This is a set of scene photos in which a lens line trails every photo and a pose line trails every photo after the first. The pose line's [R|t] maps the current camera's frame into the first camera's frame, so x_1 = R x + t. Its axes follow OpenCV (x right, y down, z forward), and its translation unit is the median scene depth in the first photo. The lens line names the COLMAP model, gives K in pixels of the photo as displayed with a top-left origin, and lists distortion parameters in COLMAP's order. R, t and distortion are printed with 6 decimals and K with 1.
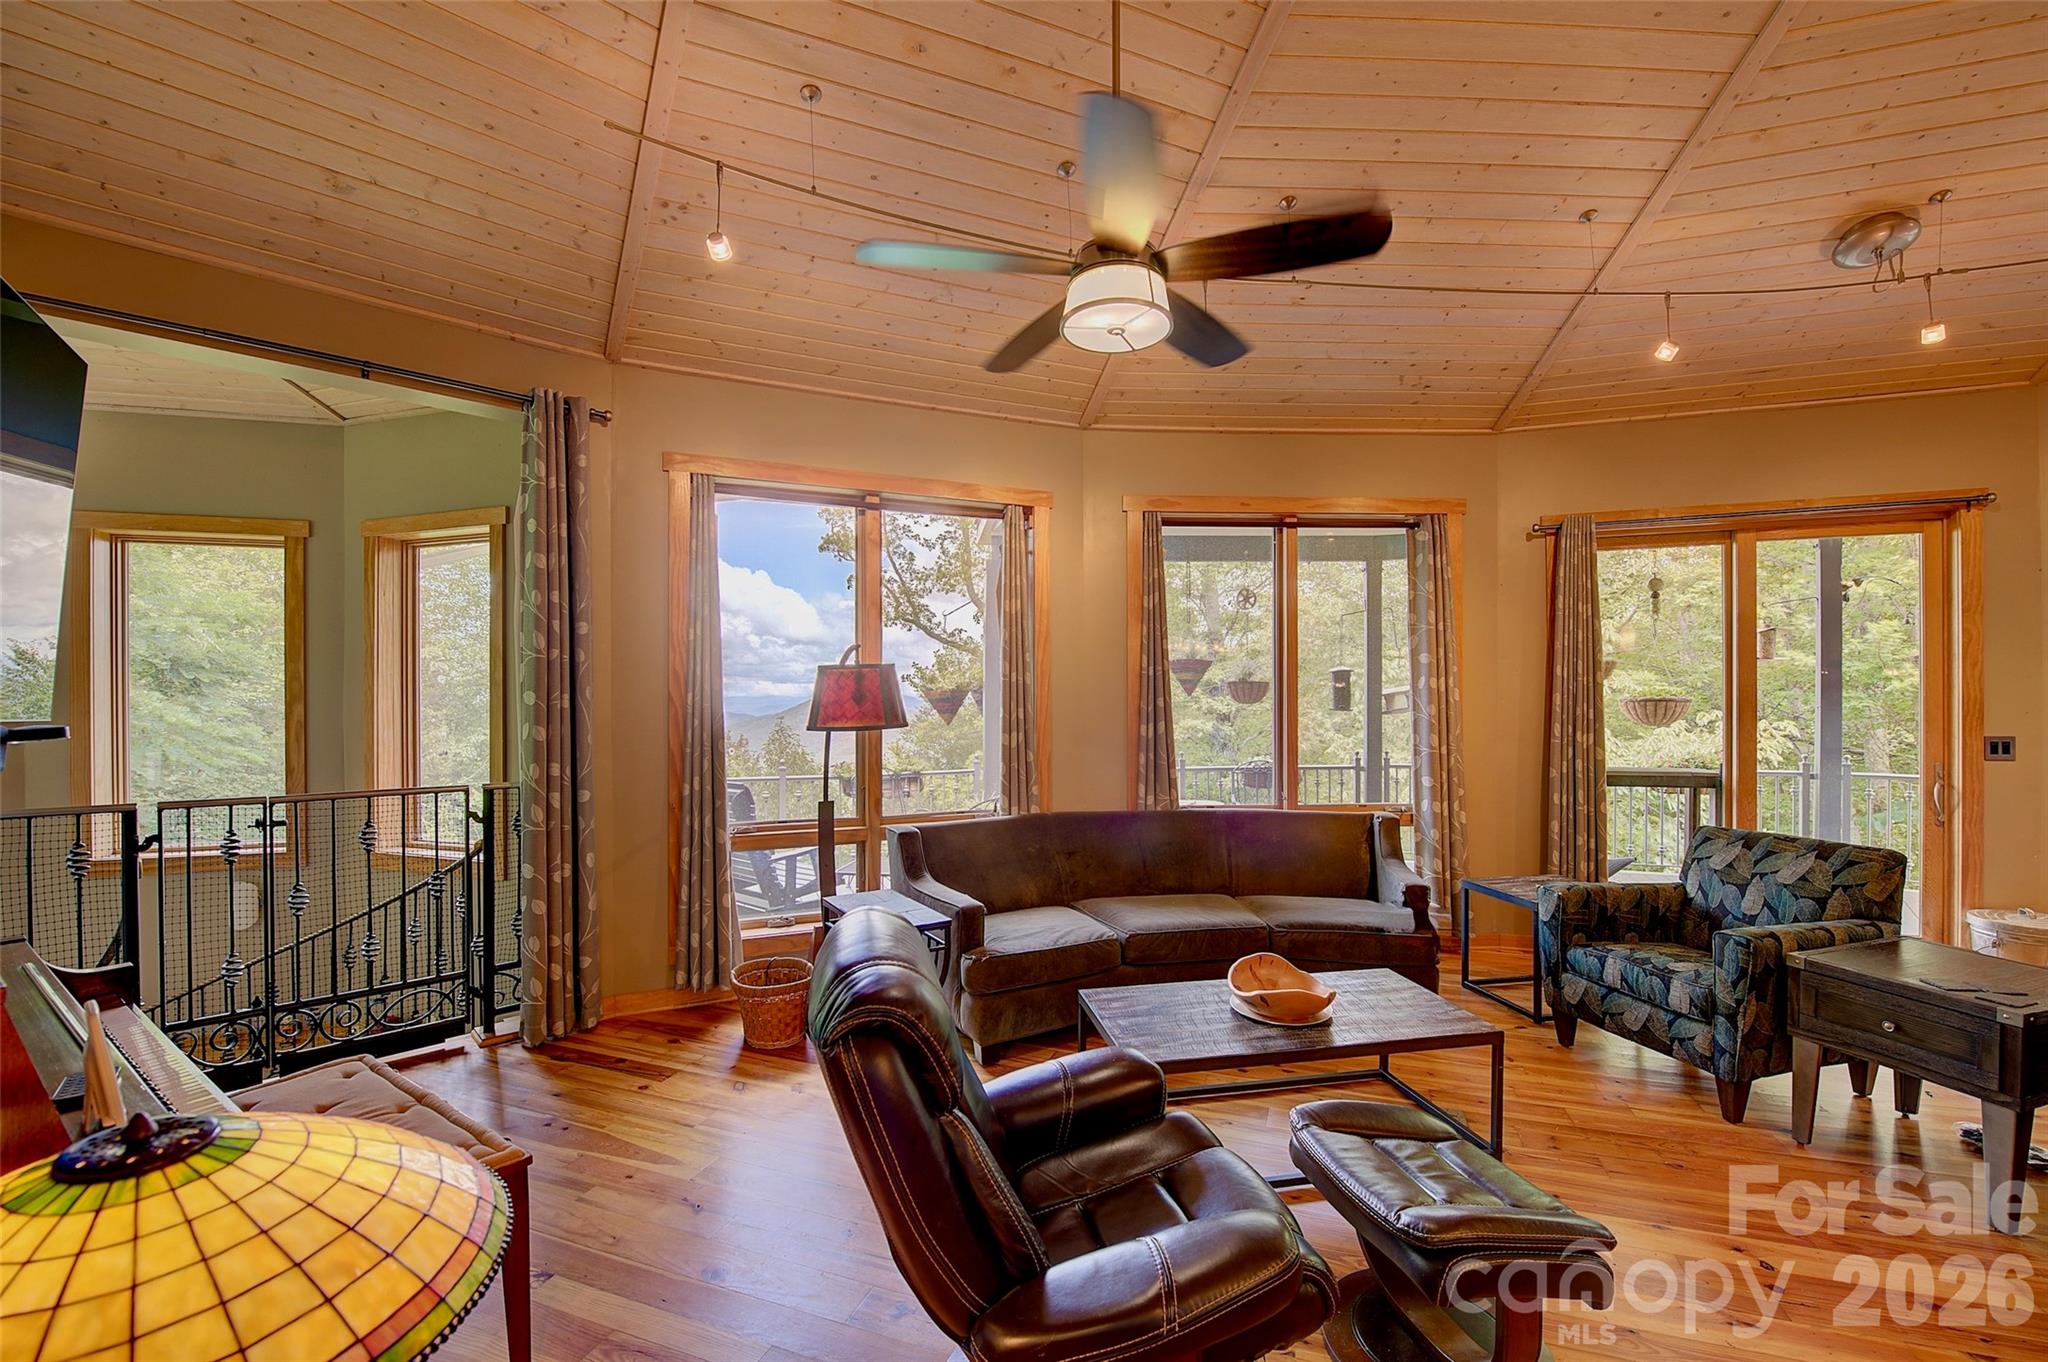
lens RADIAL K [[843.1, 0, 1030.5], [0, 843.1, 692.6], [0, 0, 1]] dist [-0.013790, -0.001733]
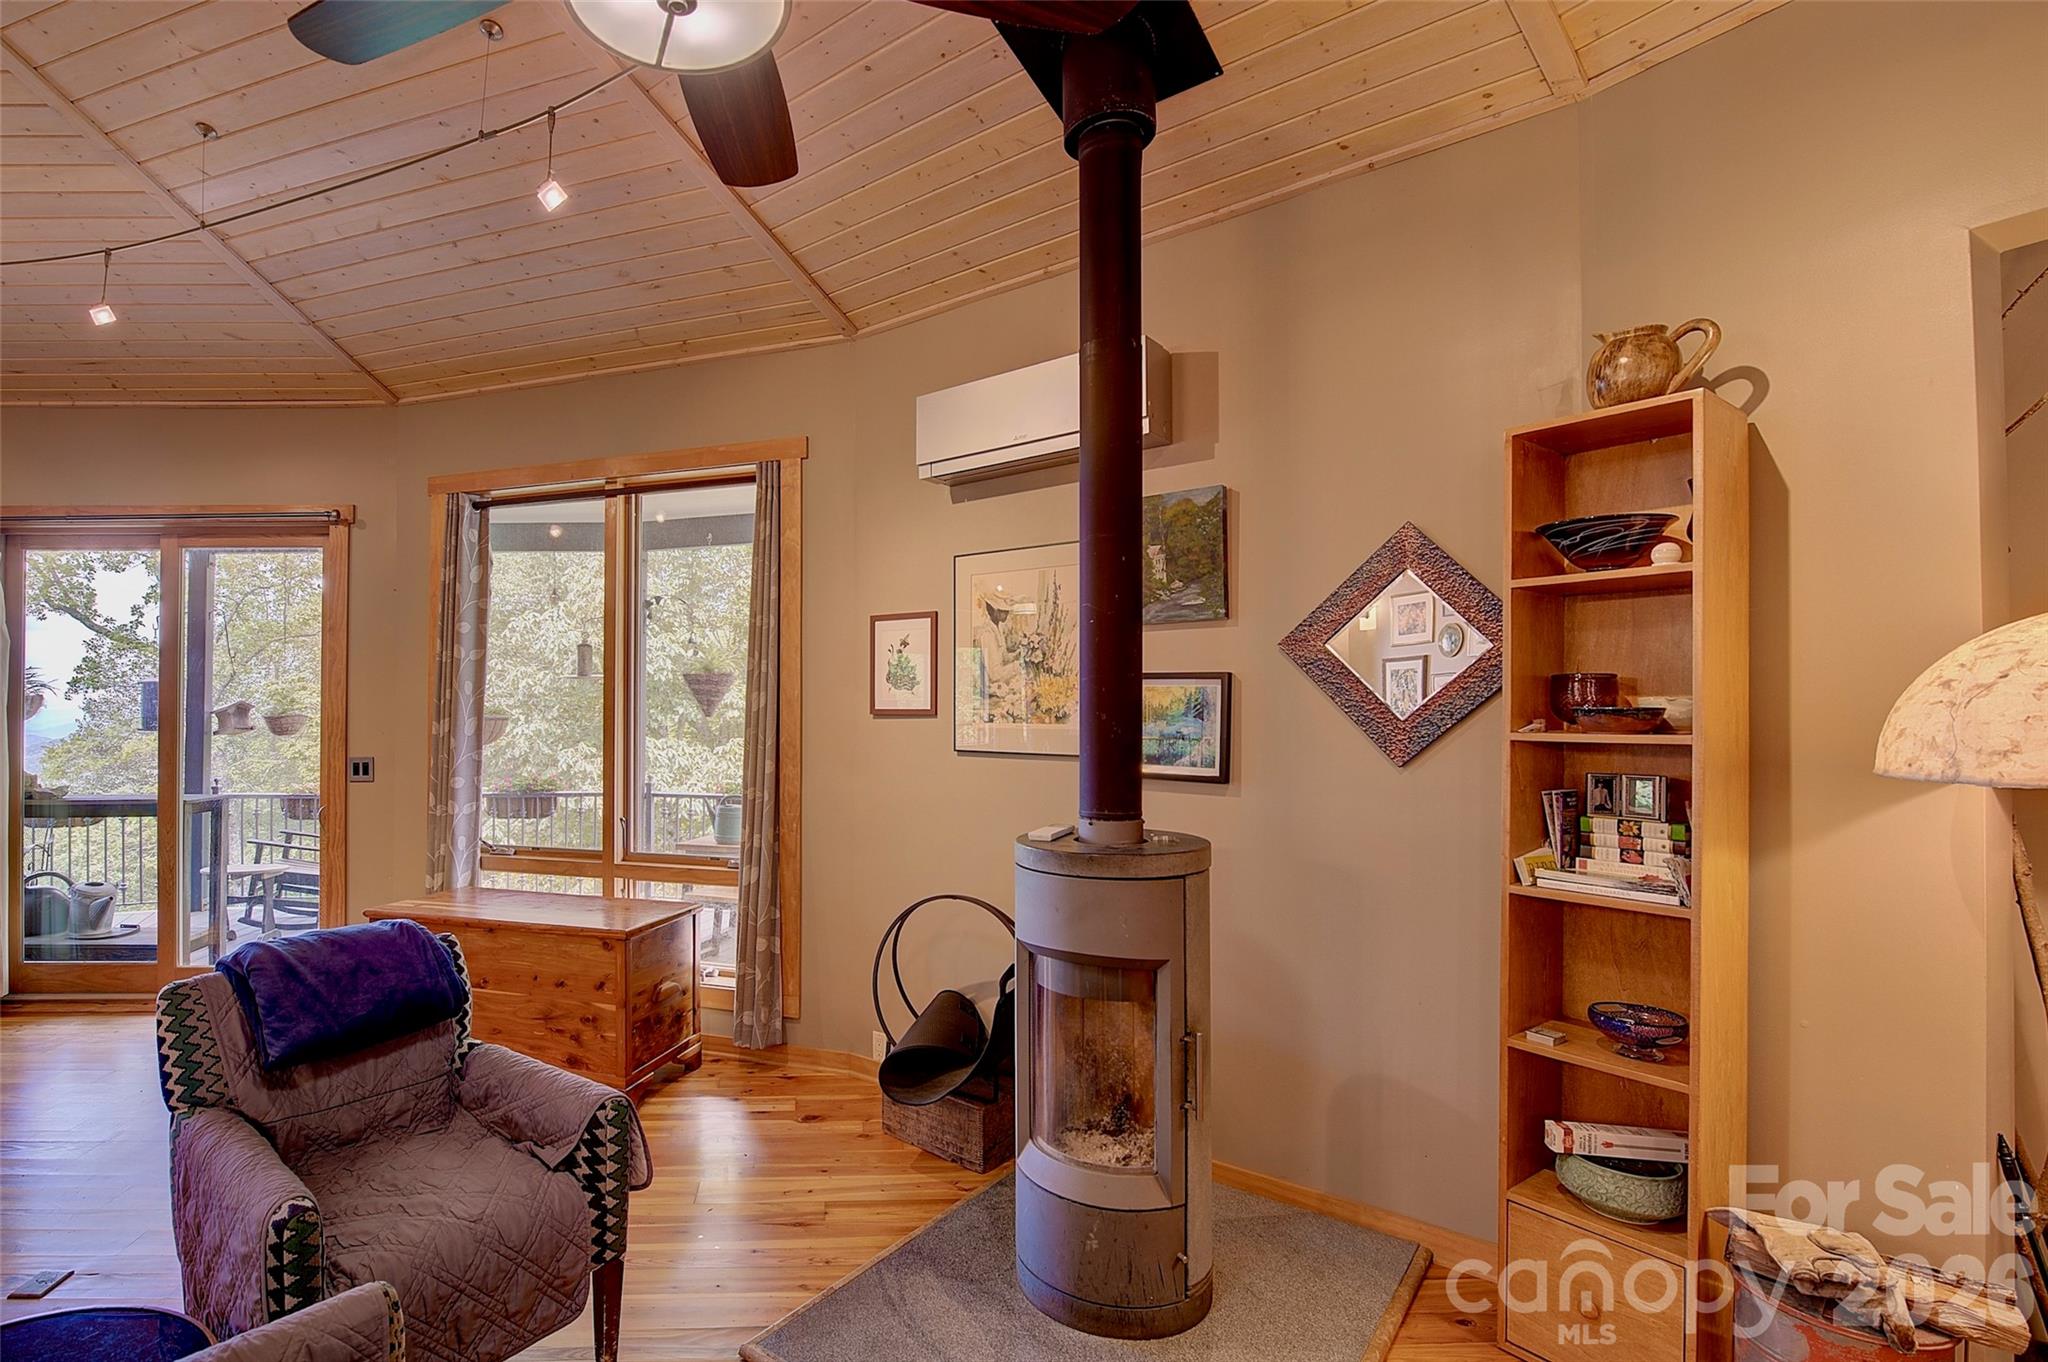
lens RADIAL K [[978.9, 0, 878.2], [0, 978.9, 685.6], [0, 0, 1]] dist [-0.024138, 0.003306]
pose [[0.928262, 0.010927, 0.371767, 1.195344], [-0.003935, 0.999801, -0.019561, -0.011176], [-0.371907, 0.016695, 0.928120, -0.284114]]
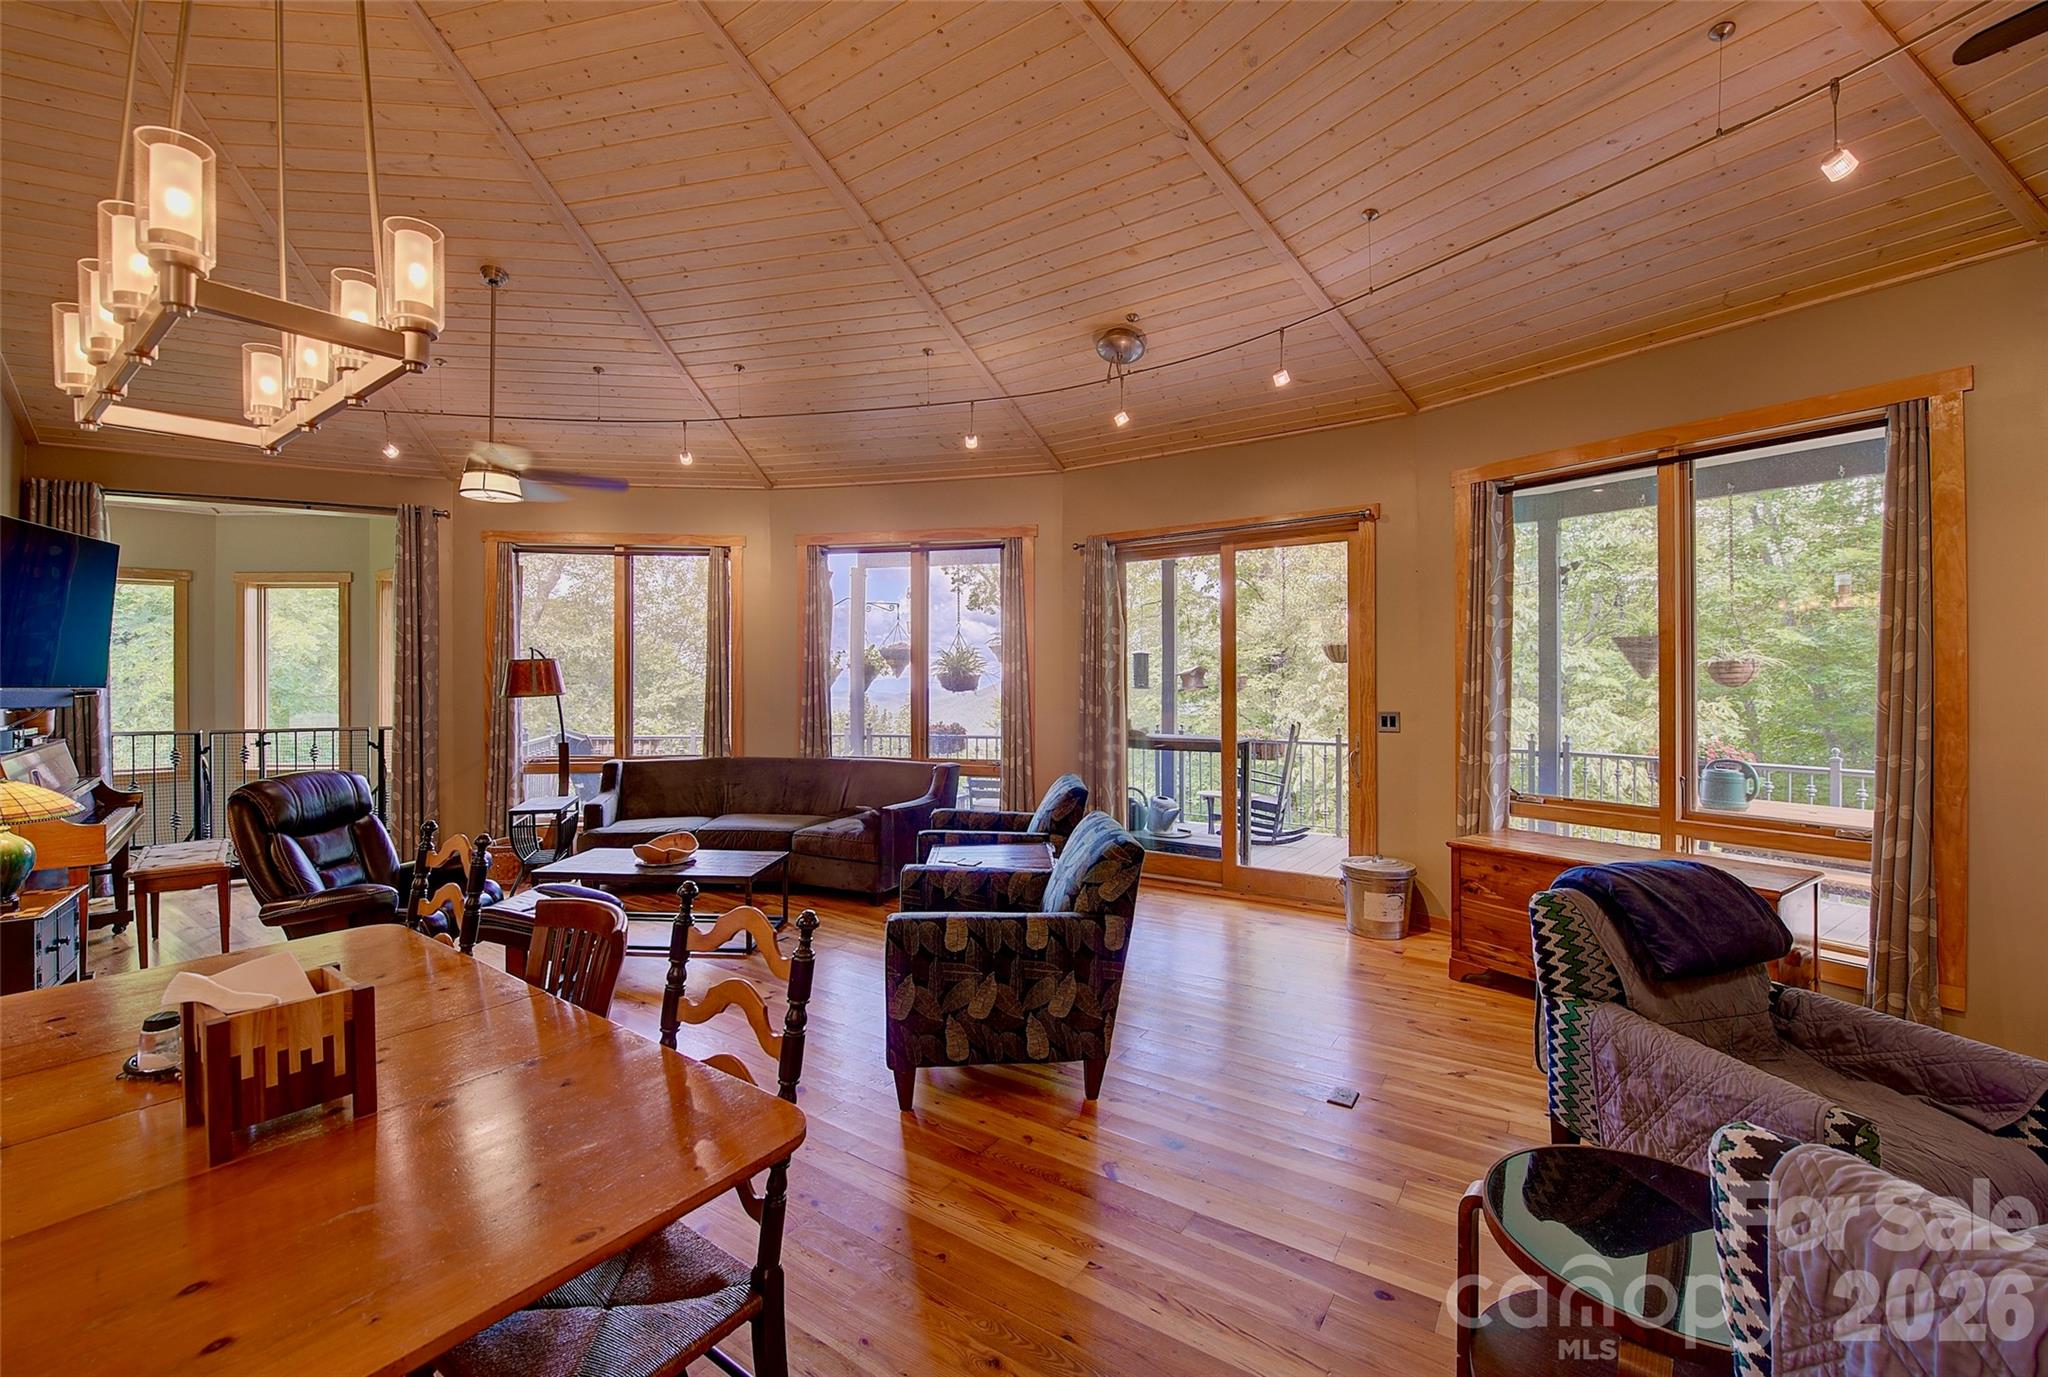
lens RADIAL K [[848.0, 0, 1007.4], [0, 848.0, 664.5], [0, 0, 1]] dist [-0.014991, -0.000641]
pose [[0.964757, -0.003178, -0.263124, 0.877362], [0.002299, 0.999991, -0.003648, -0.010952], [0.263133, 0.002914, 0.964755, -0.293271]]
